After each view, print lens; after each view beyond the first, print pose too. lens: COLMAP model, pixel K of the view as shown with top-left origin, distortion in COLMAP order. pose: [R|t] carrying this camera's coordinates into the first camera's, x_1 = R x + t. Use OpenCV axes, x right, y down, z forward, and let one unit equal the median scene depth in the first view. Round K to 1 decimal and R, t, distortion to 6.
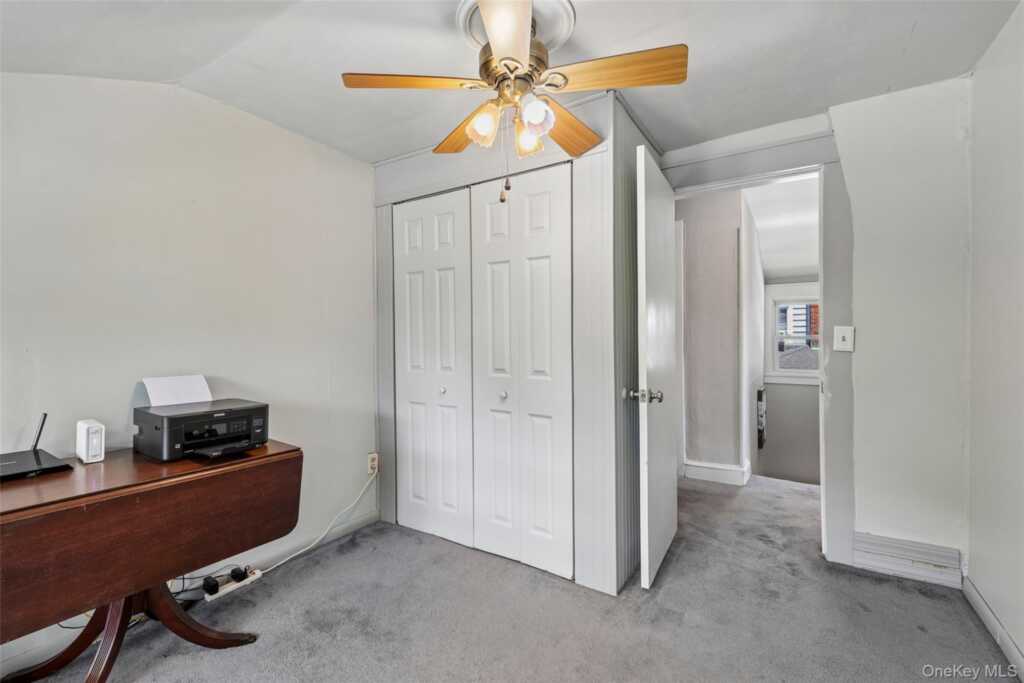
lens RADIAL K [[437.8, 0, 510.7], [0, 437.8, 338.4], [0, 0, 1]] dist [0.000463, 0.000106]
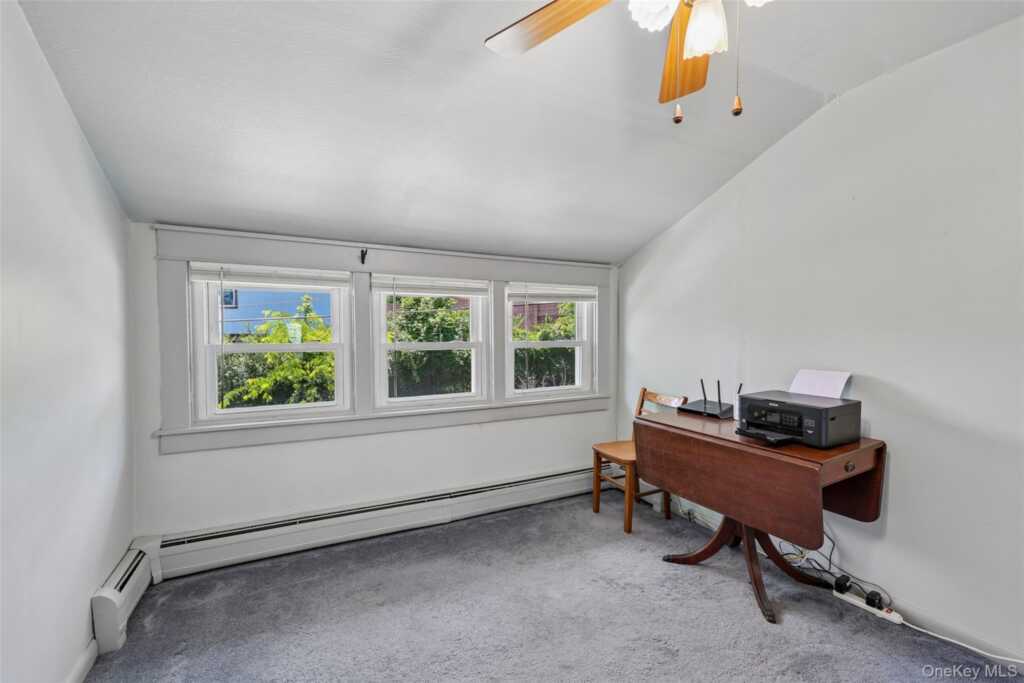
lens RADIAL K [[437.8, 0, 510.8], [0, 437.8, 343.4], [0, 0, 1]] dist [0.000463, 0.000106]
pose [[-0.507364, 0.019389, -0.861514, 0.588107], [0.003801, 0.999787, 0.020262, -0.006285], [0.861723, 0.007005, -0.507330, 0.919098]]
